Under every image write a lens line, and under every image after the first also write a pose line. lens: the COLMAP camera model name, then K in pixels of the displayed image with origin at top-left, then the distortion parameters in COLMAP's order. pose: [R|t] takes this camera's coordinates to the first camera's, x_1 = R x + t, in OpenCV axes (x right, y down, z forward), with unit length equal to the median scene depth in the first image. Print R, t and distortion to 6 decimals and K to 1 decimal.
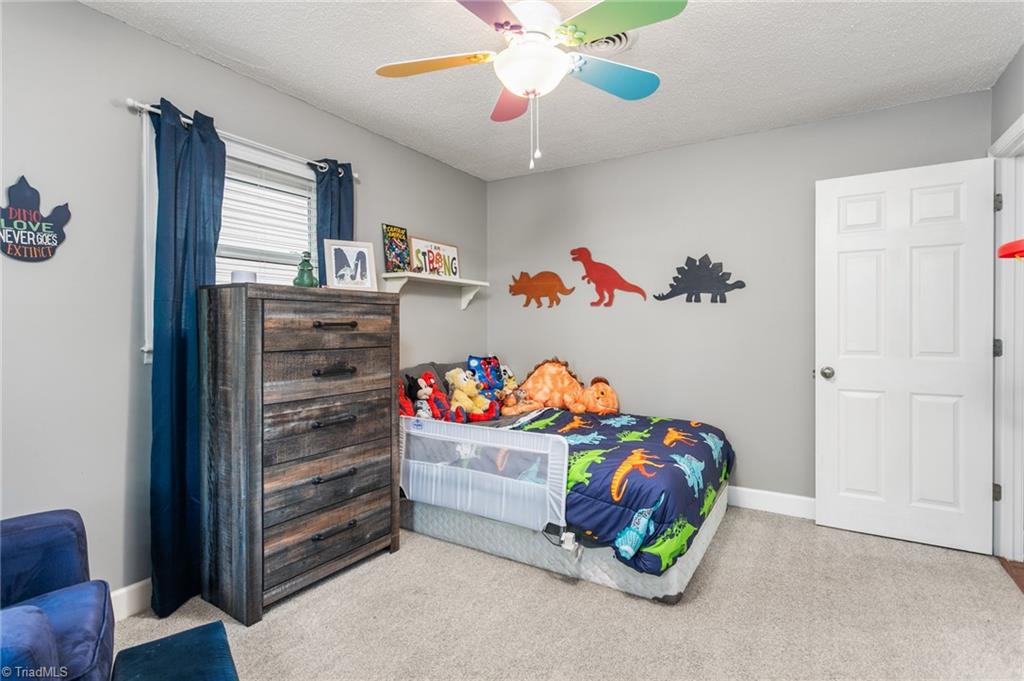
lens RADIAL K [[501.3, 0, 512.4], [0, 501.3, 332.4], [0, 0, 1]] dist [0.000357, -0.000036]
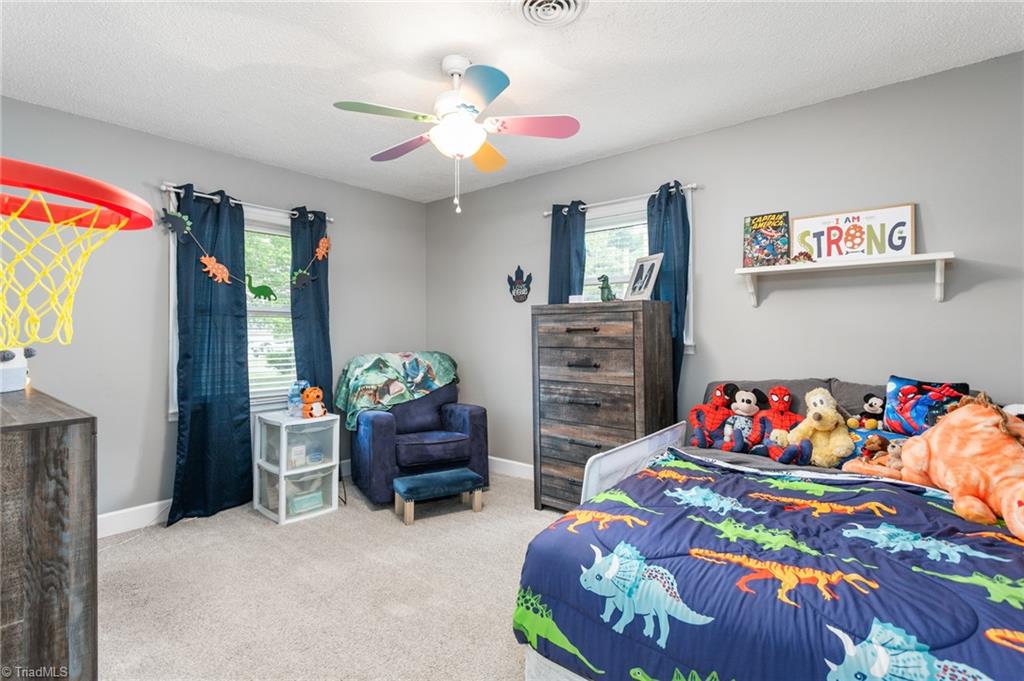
lens RADIAL K [[501.3, 0, 512.4], [0, 501.3, 332.4], [0, 0, 1]] dist [0.000357, -0.000036]
pose [[-0.138774, 0.002716, -0.990320, 0.986575], [-0.005880, 0.999976, 0.003566, -0.012030], [0.990307, 0.006318, -0.138755, 0.990039]]
